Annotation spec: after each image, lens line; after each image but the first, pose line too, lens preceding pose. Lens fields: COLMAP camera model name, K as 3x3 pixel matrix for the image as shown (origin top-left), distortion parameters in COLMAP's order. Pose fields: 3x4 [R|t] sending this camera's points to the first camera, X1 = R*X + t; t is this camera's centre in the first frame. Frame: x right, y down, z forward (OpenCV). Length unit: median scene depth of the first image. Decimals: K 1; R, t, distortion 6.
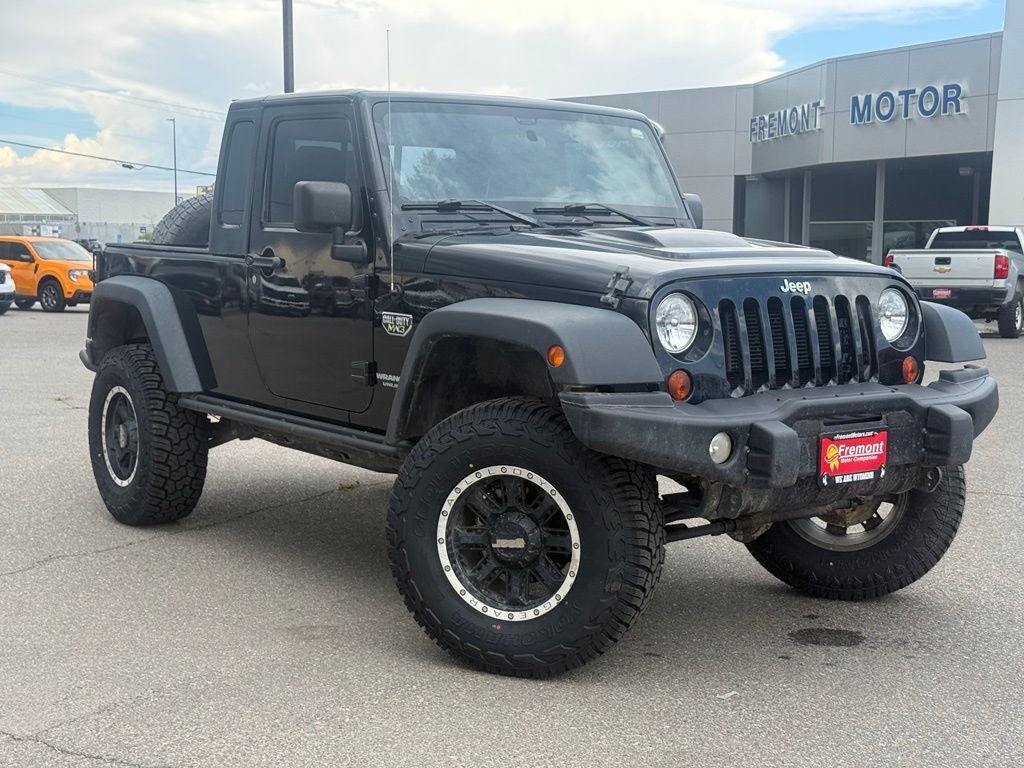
lens RADIAL K [[1442.6, 0, 512.0], [0, 1442.6, 384.0], [0, 0, 1]] dist [0.140030, -0.036109]
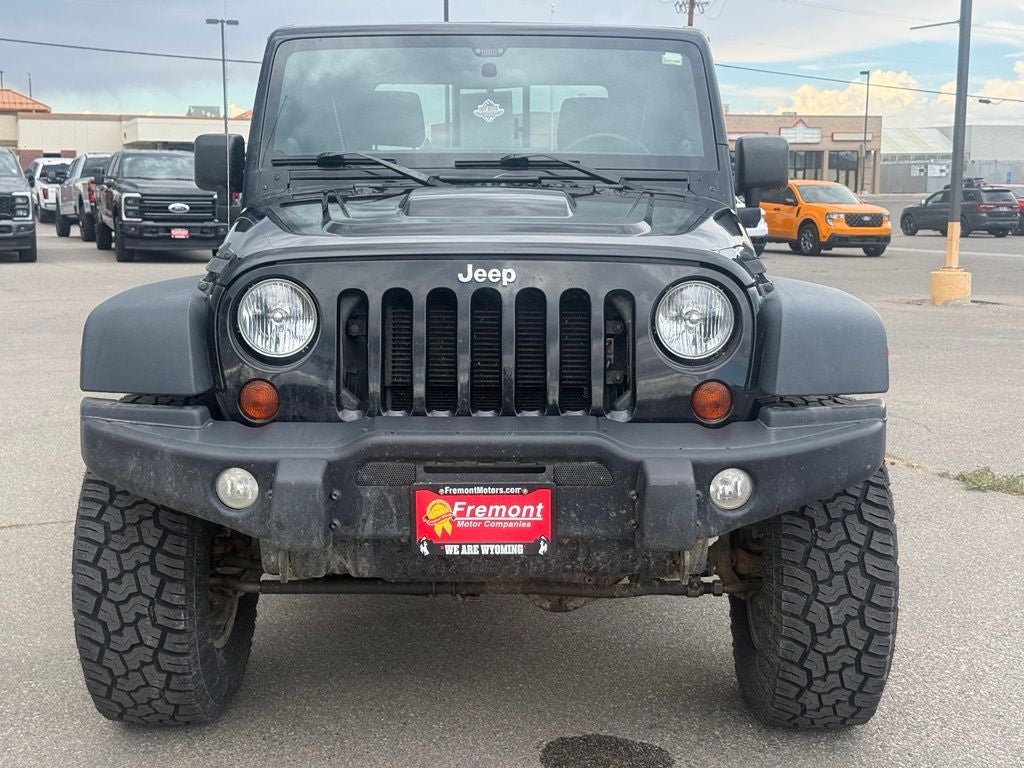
lens RADIAL K [[1442.6, 0, 512.0], [0, 1442.6, 384.0], [0, 0, 1]] dist [0.140030, -0.036109]
pose [[0.817971, 0.078441, -0.569886, 0.629018], [-0.054736, 0.996778, 0.058636, -0.056714], [0.572650, -0.016769, 0.819629, 0.426945]]
